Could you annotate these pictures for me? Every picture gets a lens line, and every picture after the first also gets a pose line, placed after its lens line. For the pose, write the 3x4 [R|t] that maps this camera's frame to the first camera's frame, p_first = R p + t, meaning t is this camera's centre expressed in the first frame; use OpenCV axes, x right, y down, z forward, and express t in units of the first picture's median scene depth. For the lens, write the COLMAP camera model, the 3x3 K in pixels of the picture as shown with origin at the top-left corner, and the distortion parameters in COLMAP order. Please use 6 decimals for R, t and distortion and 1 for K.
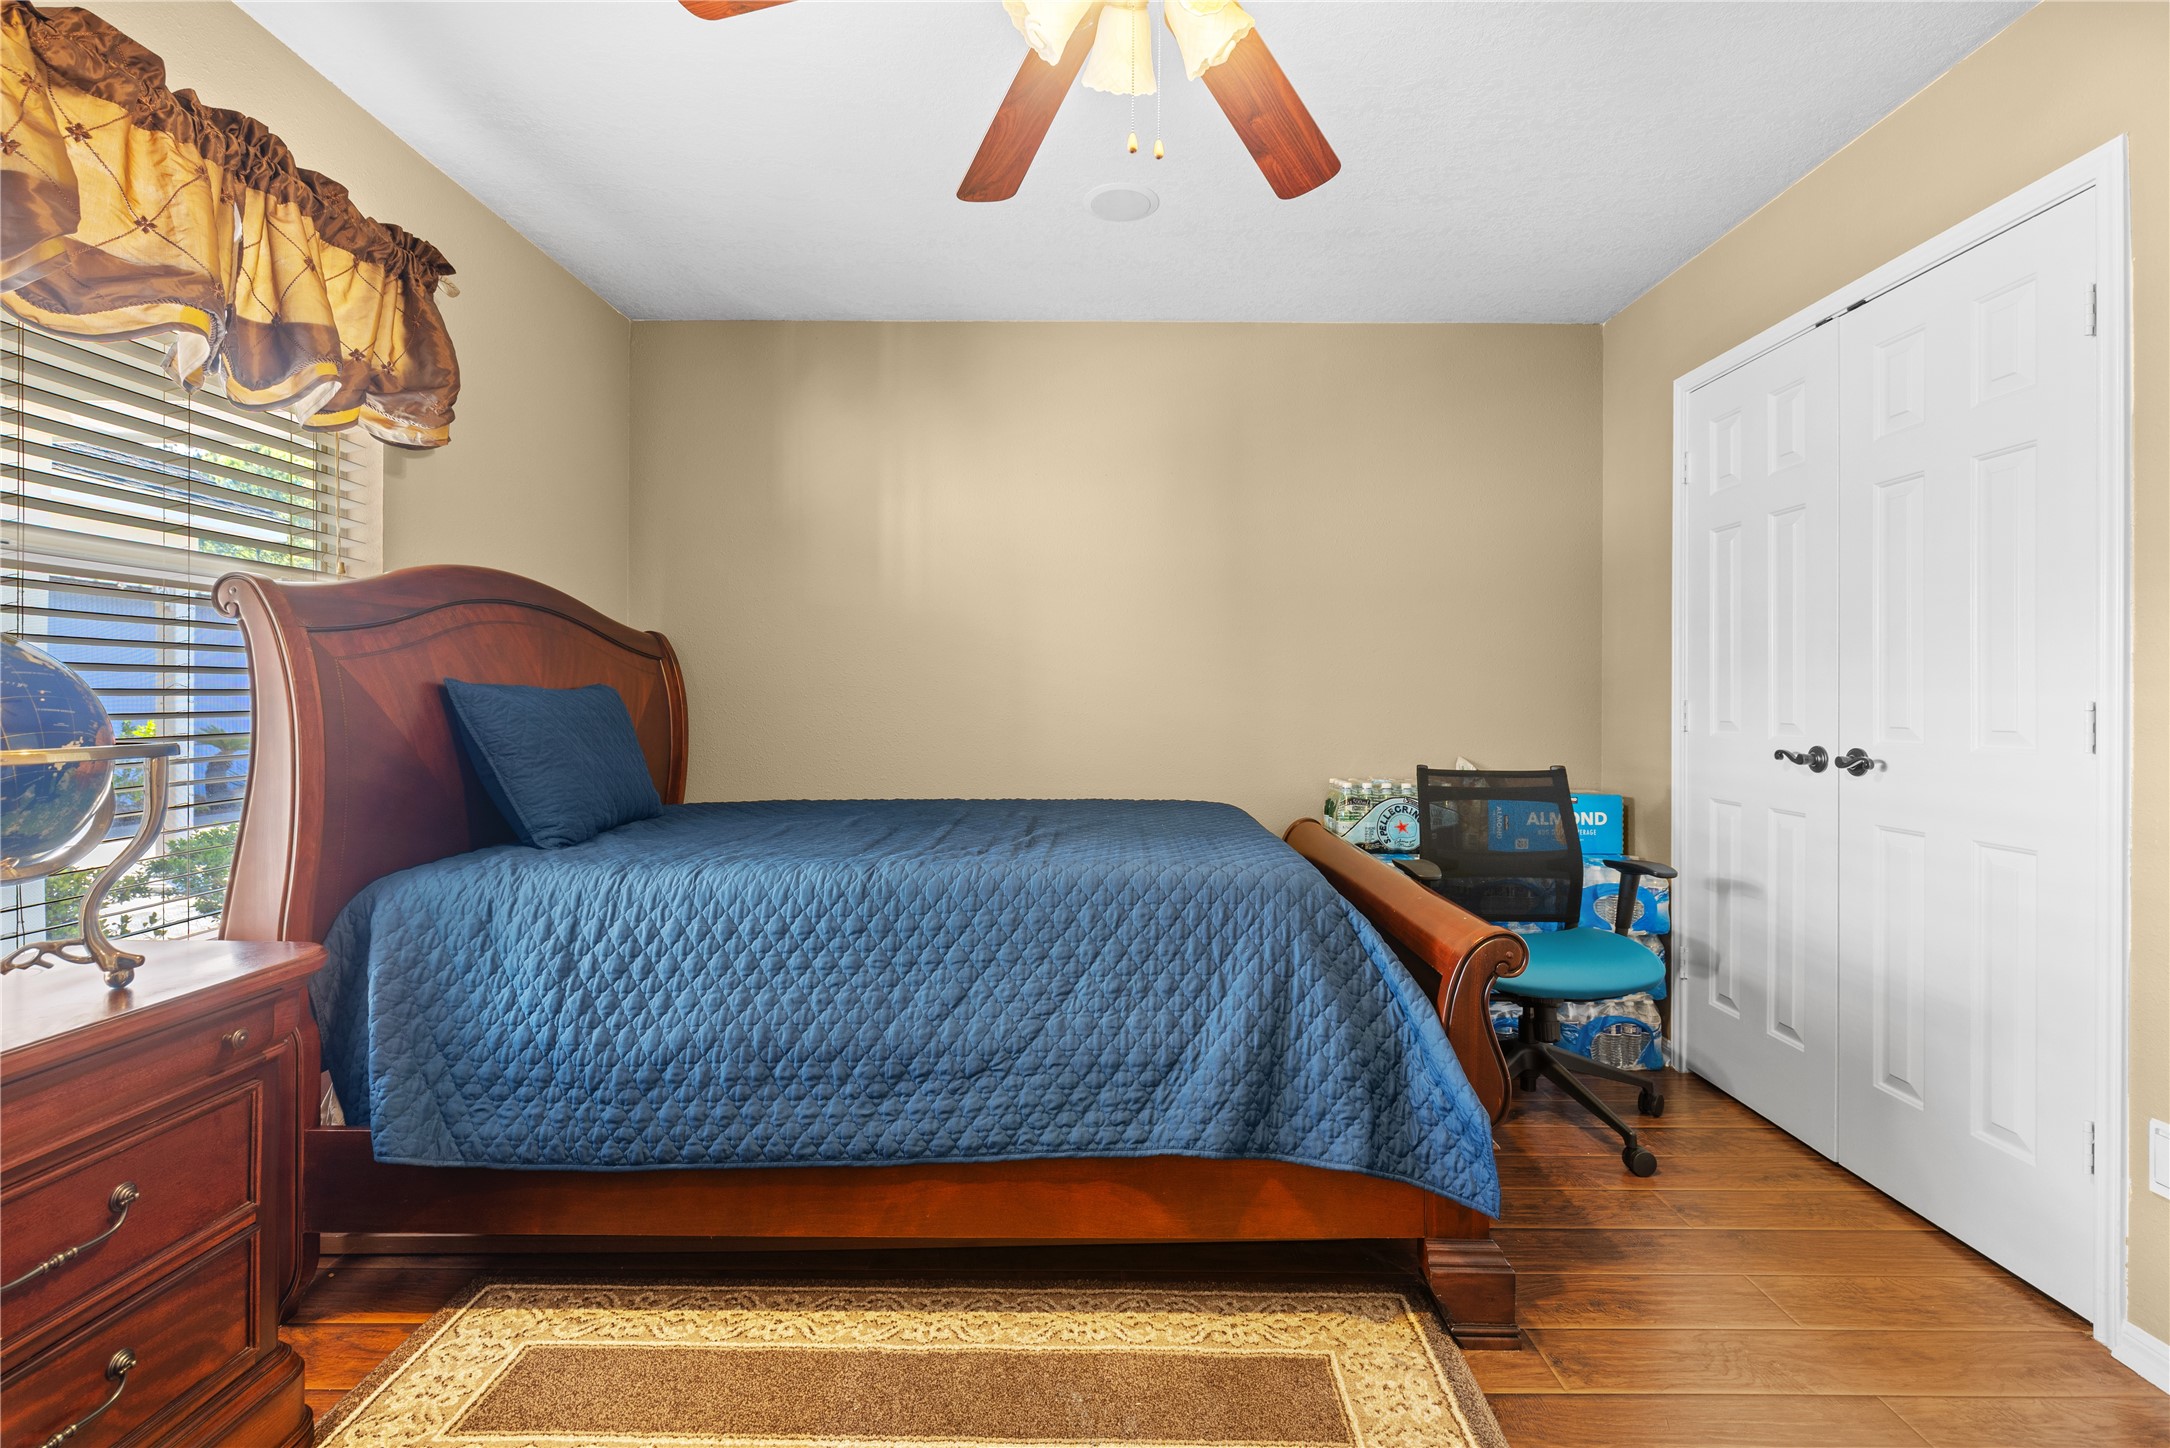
lens RADIAL K [[985.8, 0, 1087.4], [0, 985.8, 696.1], [0, 0, 1]] dist [0.001390, 0.000835]
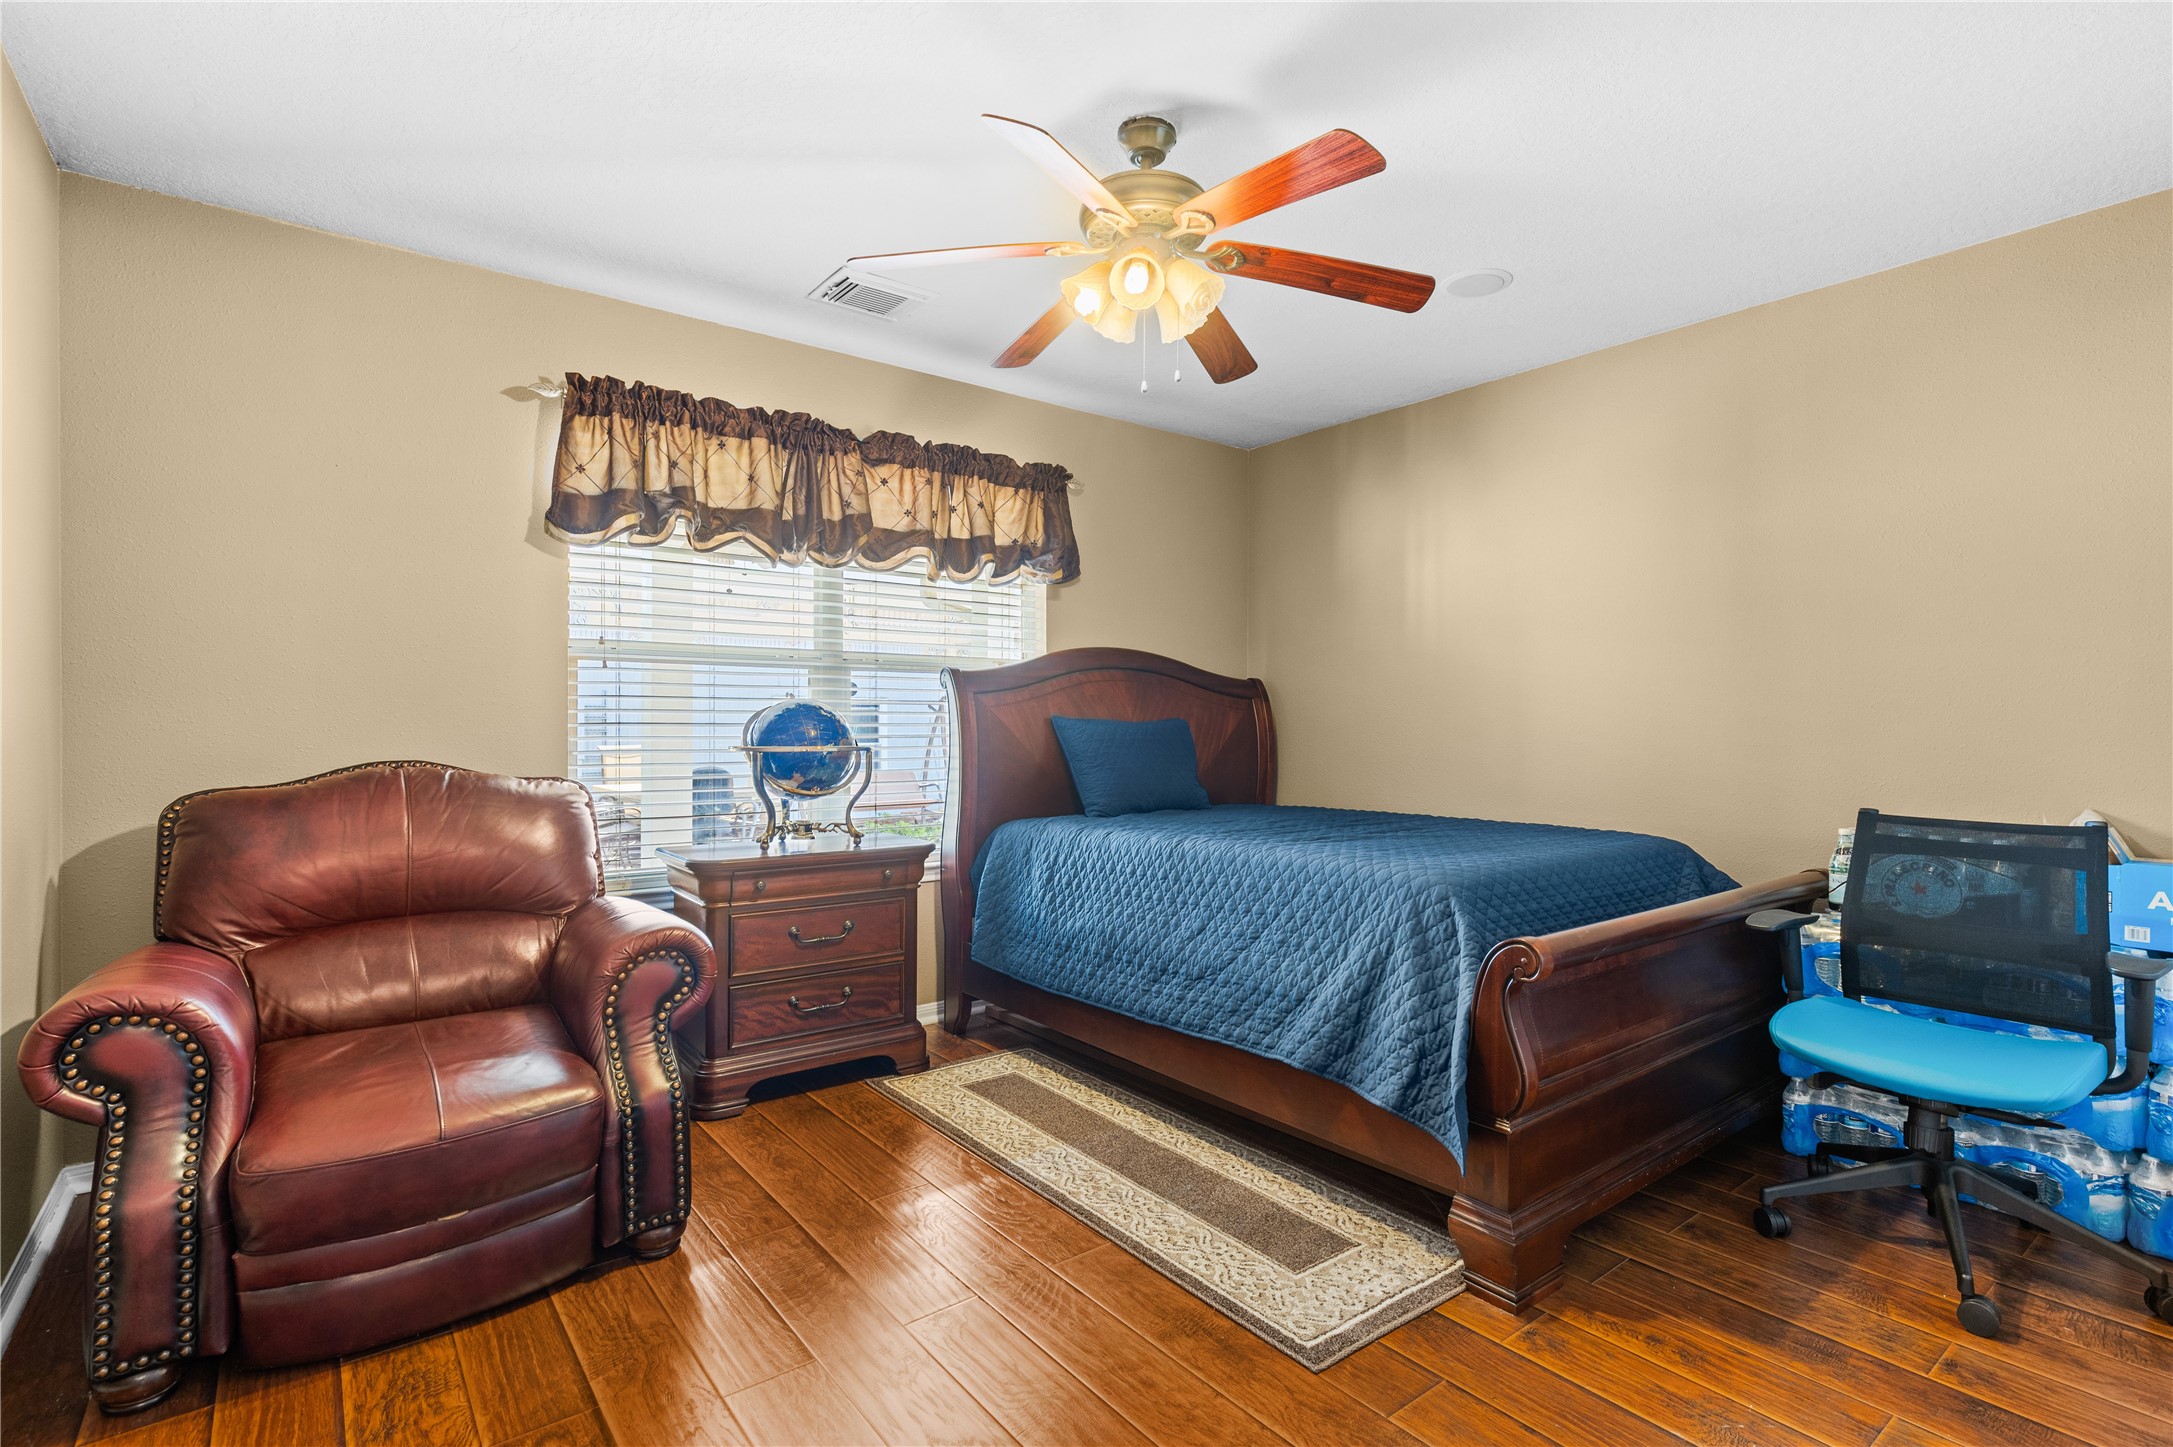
lens RADIAL K [[987.1, 0, 1093.9], [0, 987.1, 726.2], [0, 0, 1]] dist [0.001390, 0.000835]
pose [[0.631322, 0.001068, -0.775520, 0.931436], [0.000515, 0.999998, 0.001797, -0.003320], [0.775521, -0.001534, 0.631320, -0.065400]]
